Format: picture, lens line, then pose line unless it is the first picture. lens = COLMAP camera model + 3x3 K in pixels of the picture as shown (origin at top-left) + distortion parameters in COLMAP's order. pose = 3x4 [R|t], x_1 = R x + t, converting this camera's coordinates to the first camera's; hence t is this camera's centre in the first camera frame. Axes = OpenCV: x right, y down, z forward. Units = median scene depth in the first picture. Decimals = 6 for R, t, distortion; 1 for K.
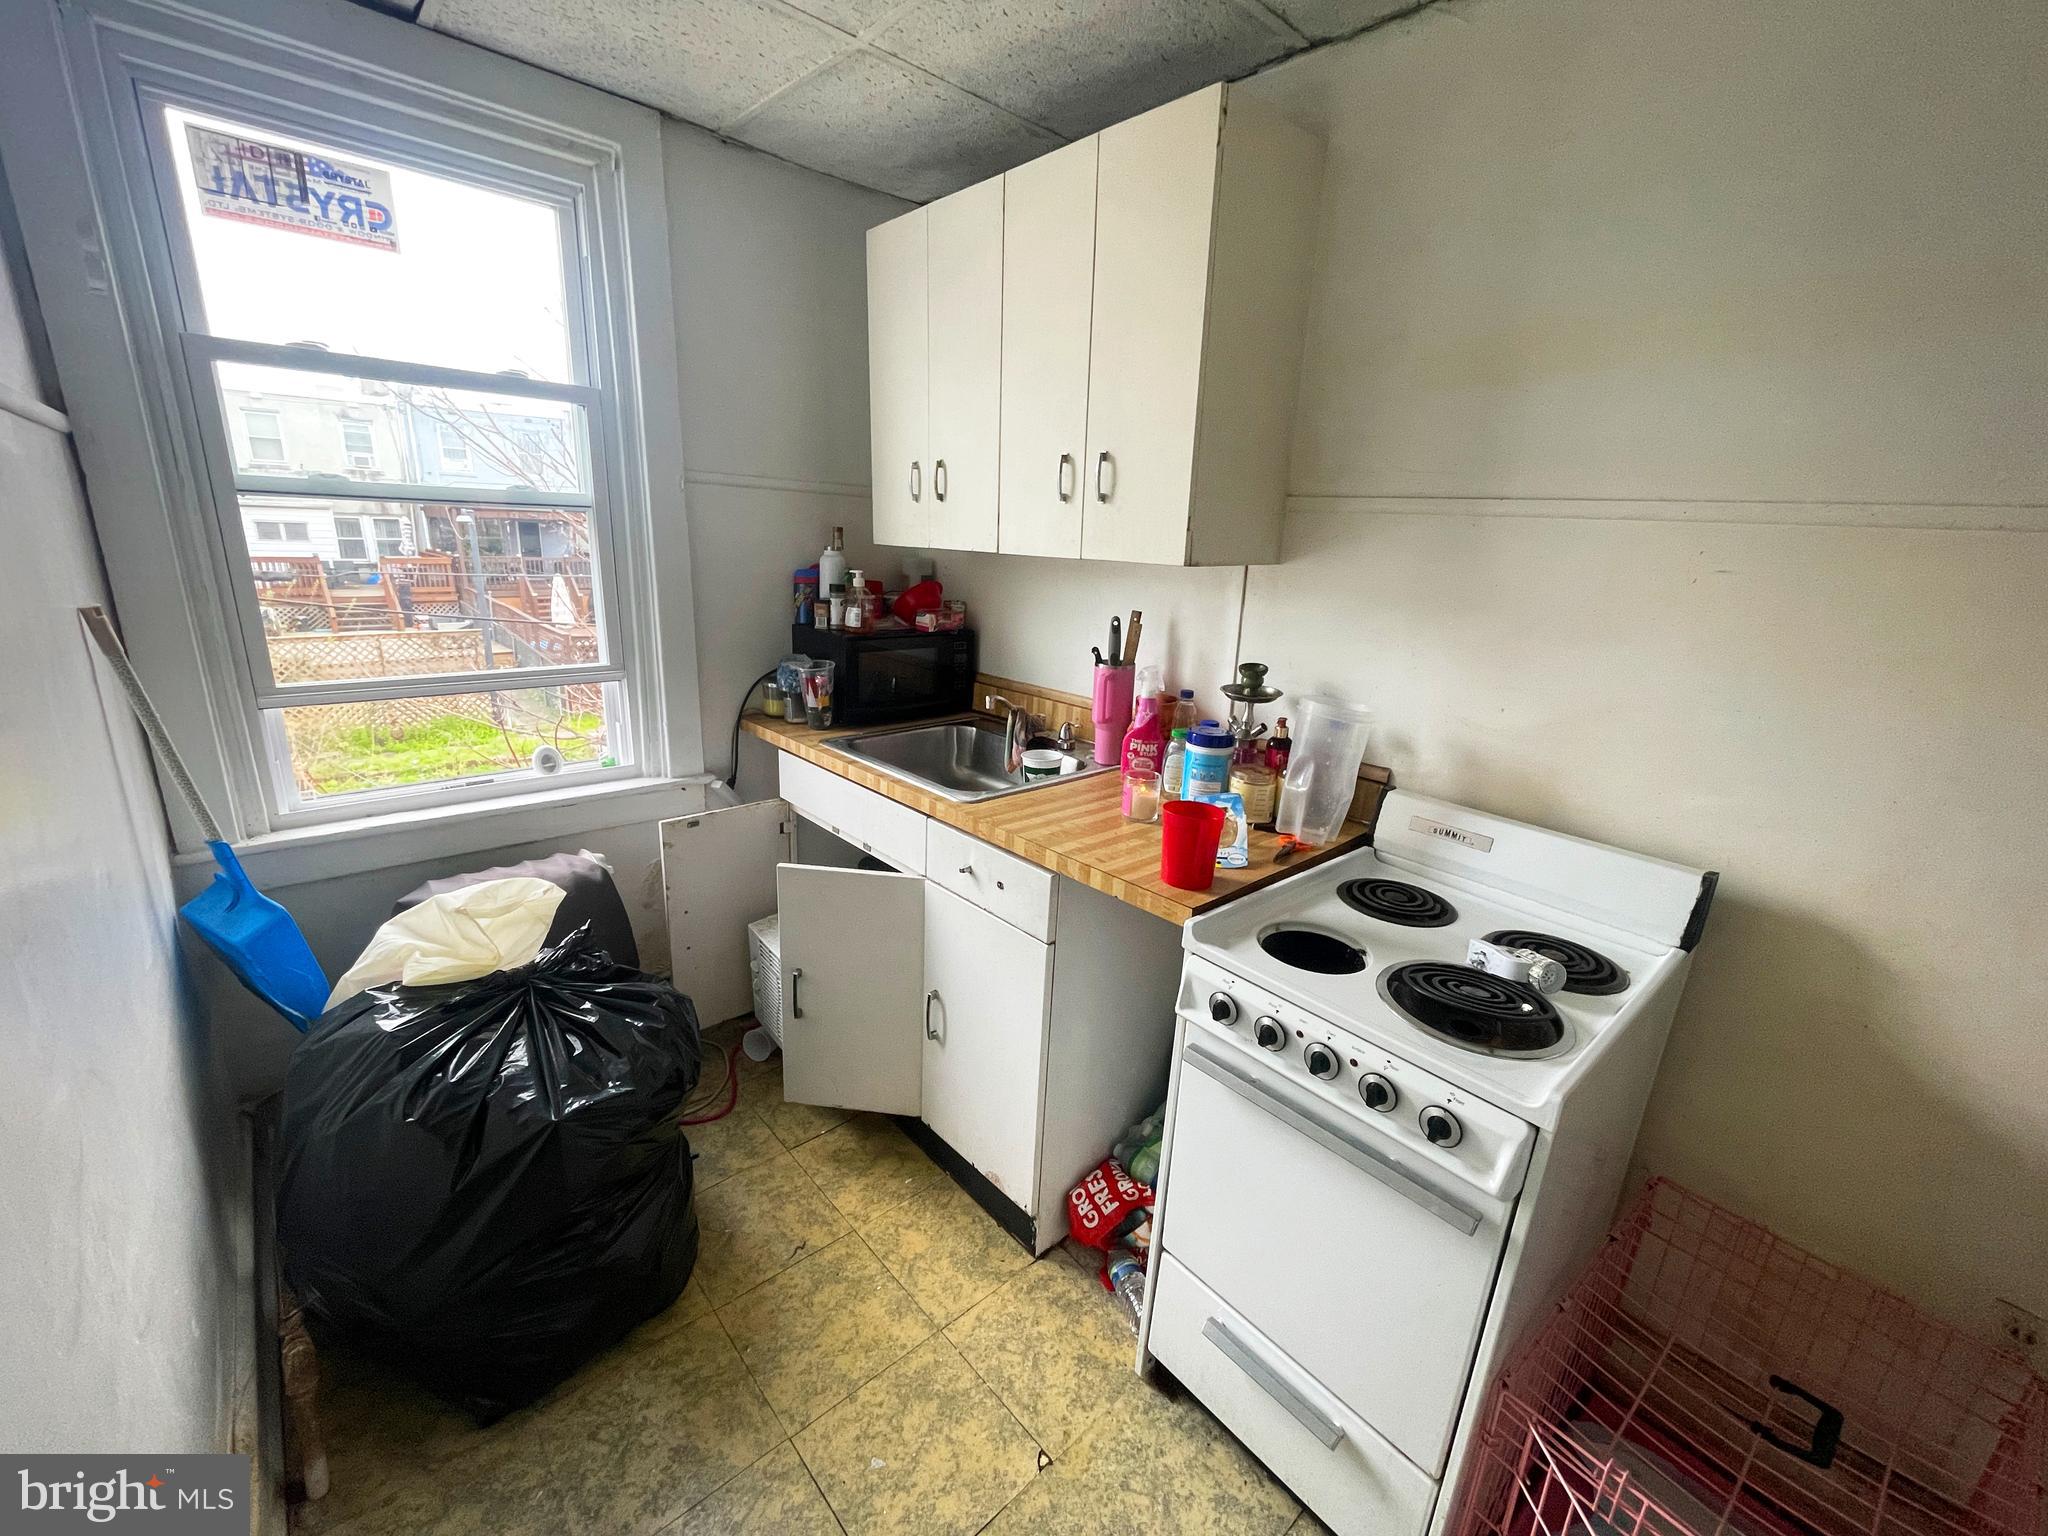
lens RADIAL K [[834.4, 0, 1031.5], [0, 834.4, 770.3], [0, 0, 1]] dist [-0.015831, 0.000165]
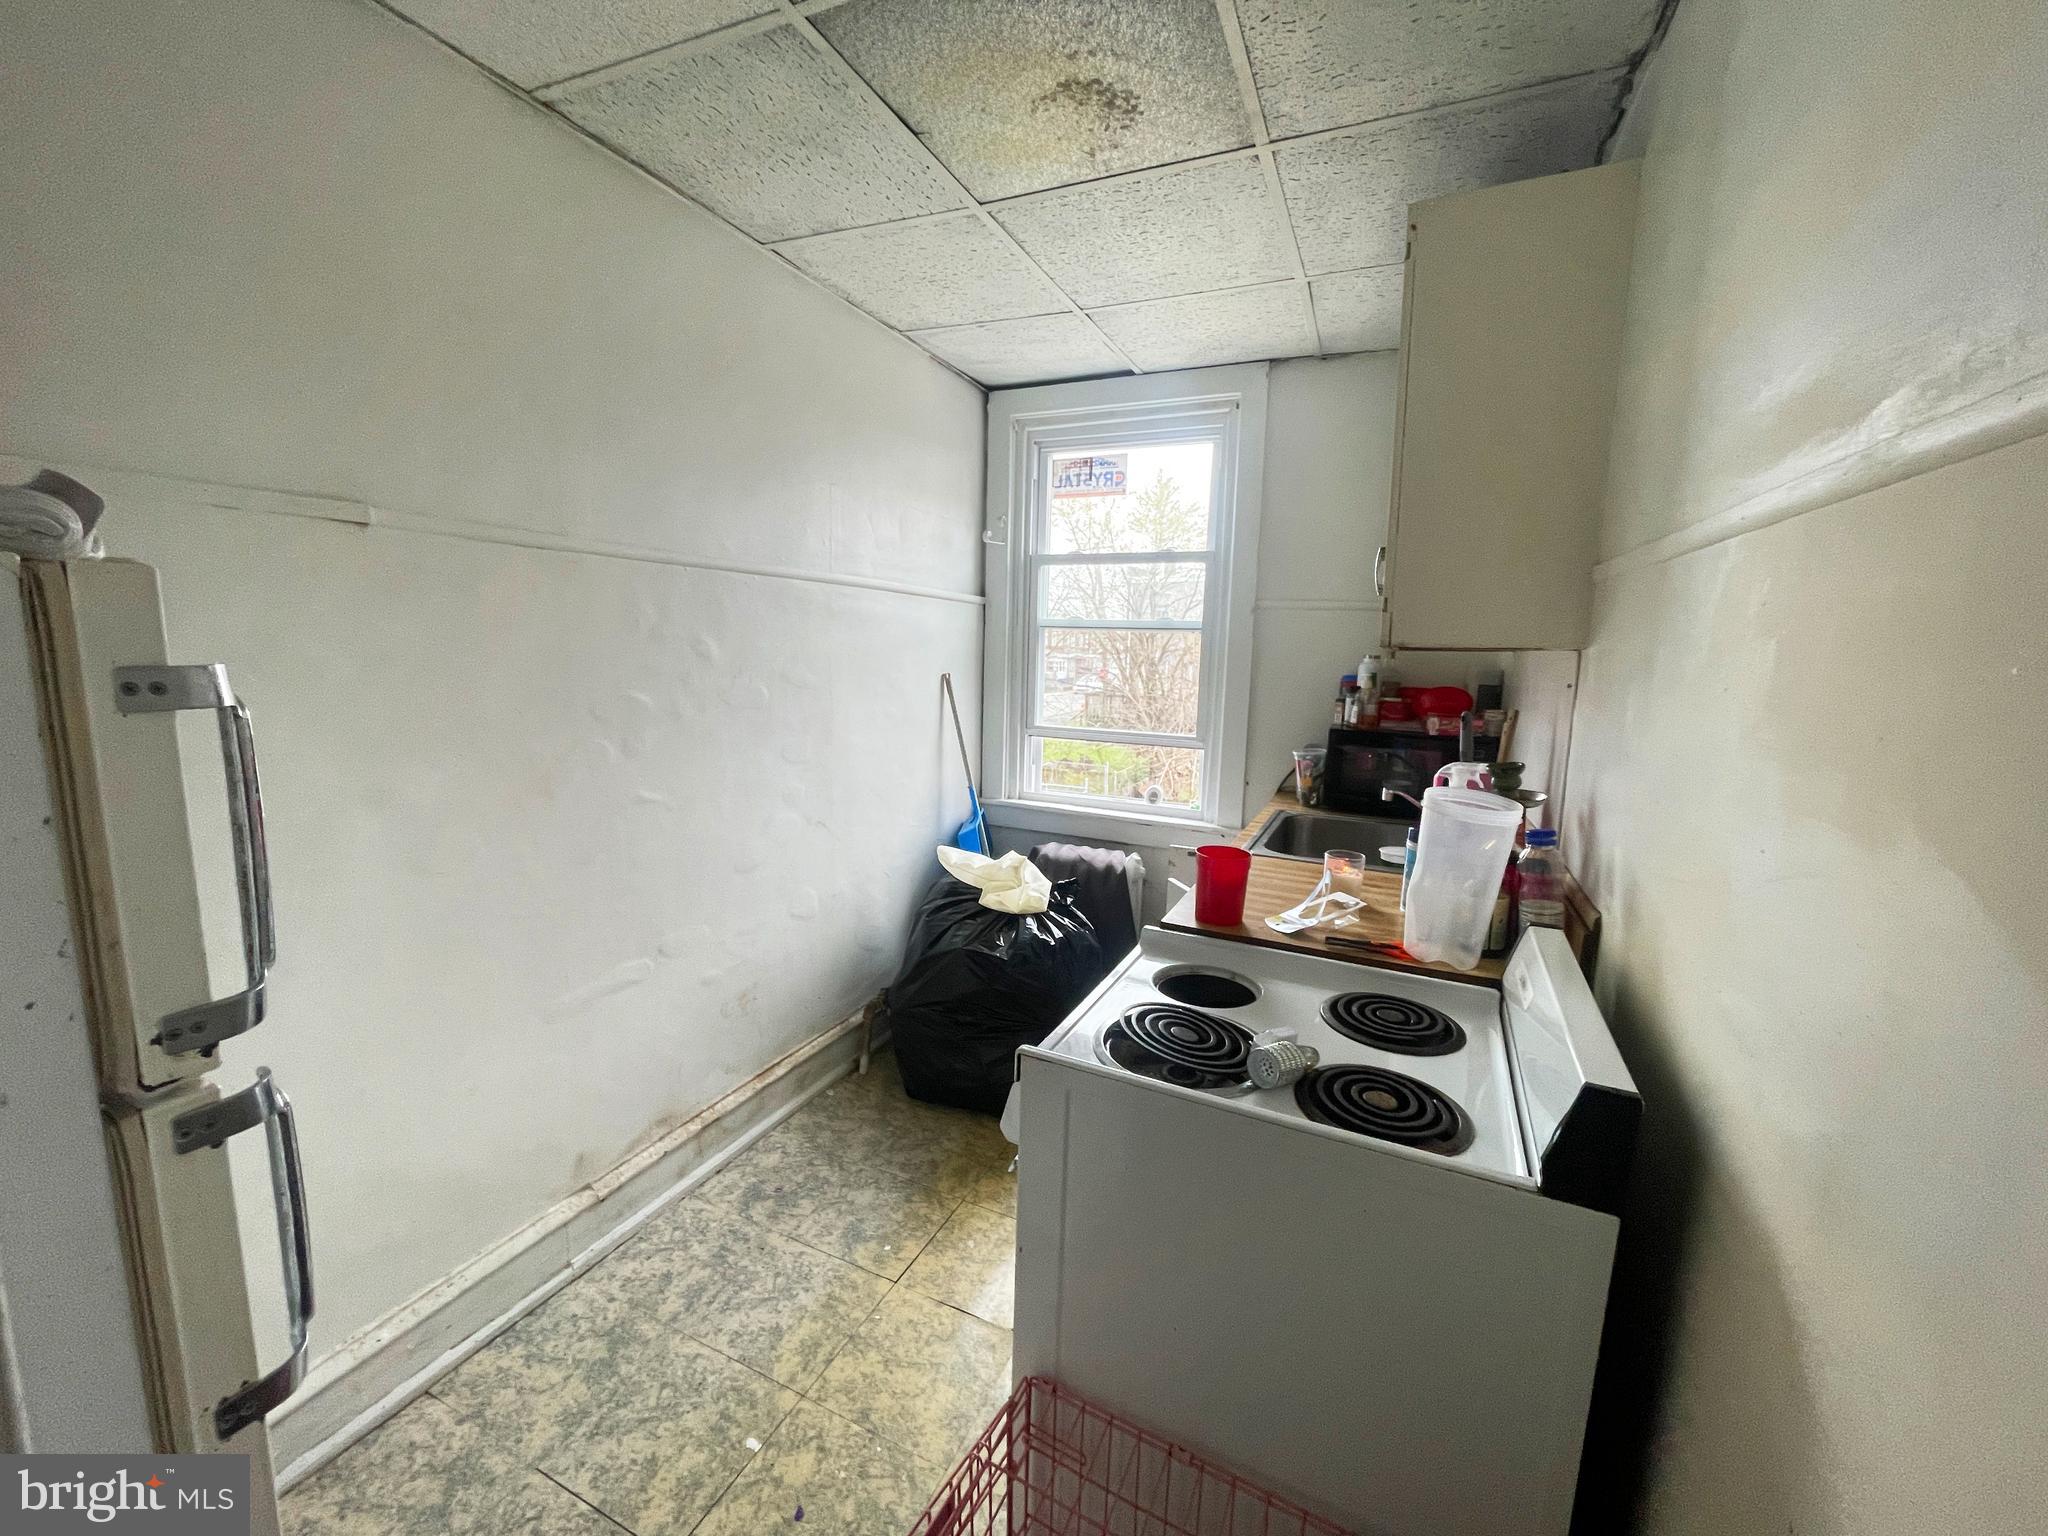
lens RADIAL K [[834.4, 0, 1032.6], [0, 834.4, 769.8], [0, 0, 1]] dist [-0.015831, 0.000165]
pose [[0.390113, 0.097262, -0.915616, 0.915438], [-0.252090, 0.967693, -0.004613, 0.005372], [0.885586, 0.232617, 0.402028, 0.250447]]
